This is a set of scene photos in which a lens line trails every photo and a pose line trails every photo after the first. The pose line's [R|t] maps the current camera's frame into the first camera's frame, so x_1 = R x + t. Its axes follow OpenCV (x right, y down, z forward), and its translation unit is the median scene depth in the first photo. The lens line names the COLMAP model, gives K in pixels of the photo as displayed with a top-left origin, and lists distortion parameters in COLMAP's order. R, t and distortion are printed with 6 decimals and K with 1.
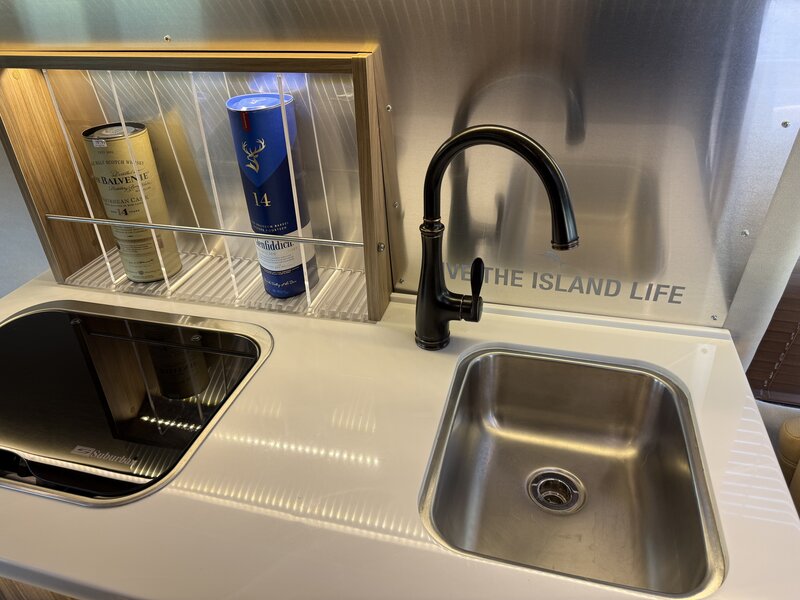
lens RADIAL K [[564.2, 0, 400.0], [0, 564.2, 300.0], [0, 0, 1]] dist [0.023732, -0.038023]
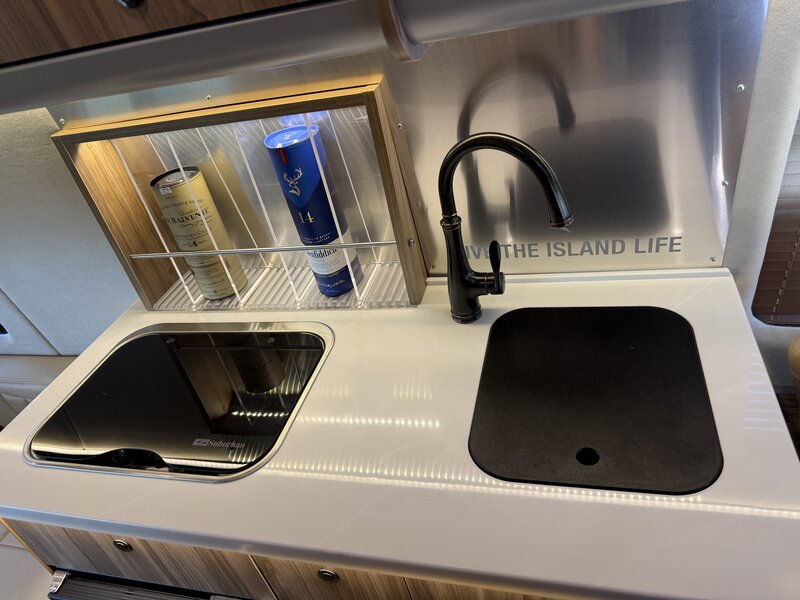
lens RADIAL K [[564.2, 0, 400.0], [0, 564.2, 300.0], [0, 0, 1]] dist [0.023732, -0.038023]
pose [[0.985422, -0.145454, -0.088240, 0.026077], [0.149700, 0.987772, 0.043552, -0.027016], [0.080826, -0.056127, 0.995147, -0.154763]]
